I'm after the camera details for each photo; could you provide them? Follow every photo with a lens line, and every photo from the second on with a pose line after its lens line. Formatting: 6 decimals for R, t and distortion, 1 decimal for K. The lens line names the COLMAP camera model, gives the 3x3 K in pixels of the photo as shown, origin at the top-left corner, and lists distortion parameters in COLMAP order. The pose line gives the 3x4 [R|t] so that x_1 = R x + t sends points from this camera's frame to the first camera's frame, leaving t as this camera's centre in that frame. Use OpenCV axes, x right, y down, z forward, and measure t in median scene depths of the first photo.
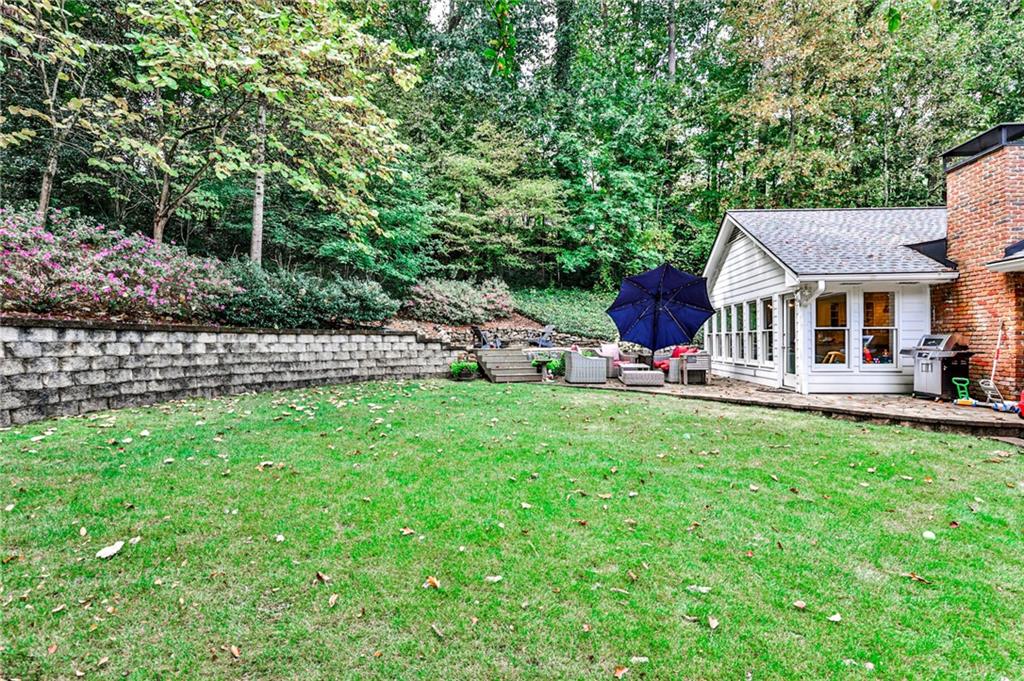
lens RADIAL K [[497.0, 0, 508.9], [0, 497.0, 339.3], [0, 0, 1]] dist [-0.046384, 0.013209]
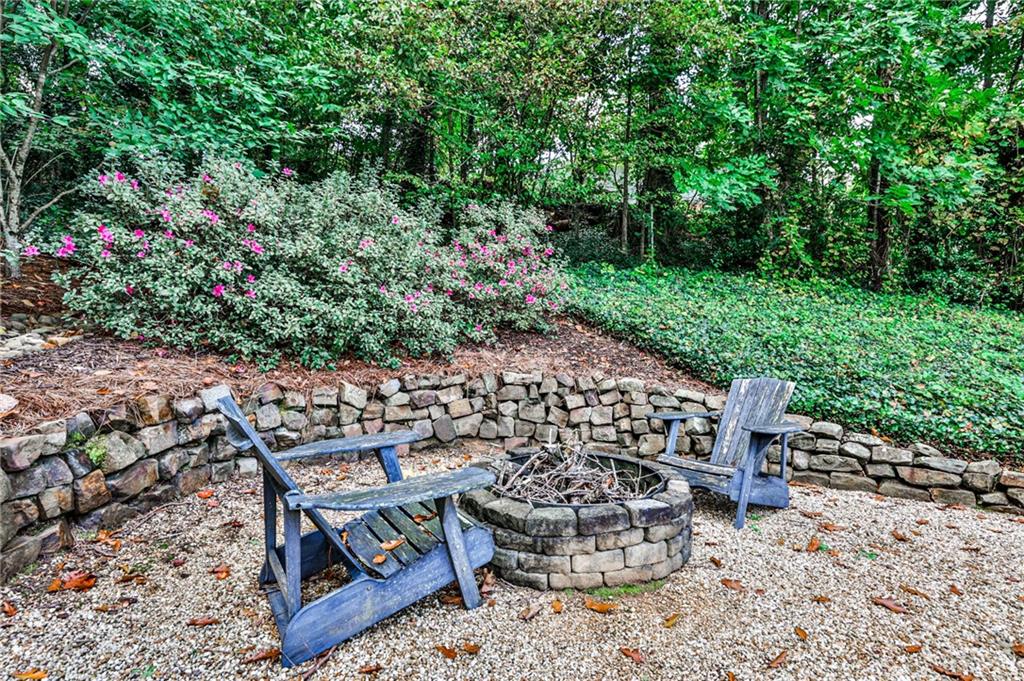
lens RADIAL K [[497.0, 0, 508.9], [0, 497.0, 339.3], [0, 0, 1]] dist [-0.046384, 0.013209]
pose [[0.997455, 0.034708, -0.062281, -0.008058], [-0.036453, 0.998968, -0.027109, -0.055183], [0.061276, 0.029310, 0.997690, 1.232573]]
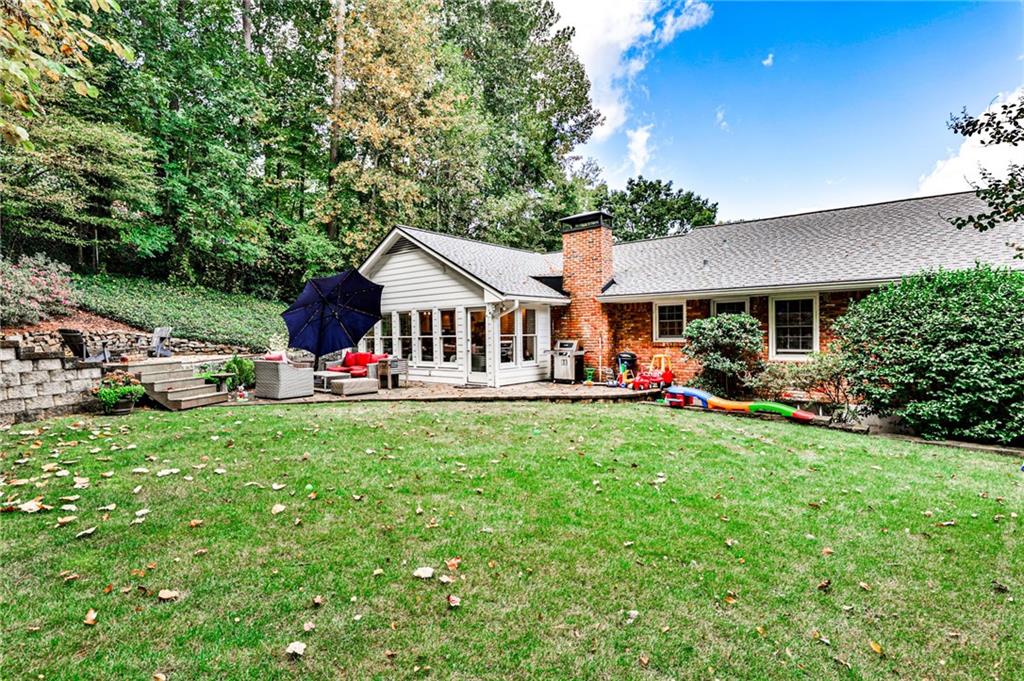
lens RADIAL K [[497.0, 0, 508.9], [0, 497.0, 339.3], [0, 0, 1]] dist [-0.046384, 0.013209]
pose [[0.550160, -0.012271, 0.834969, -0.385621], [0.006853, 0.999925, 0.010180, -0.022325], [-0.835031, 0.000121, 0.550202, 0.222266]]
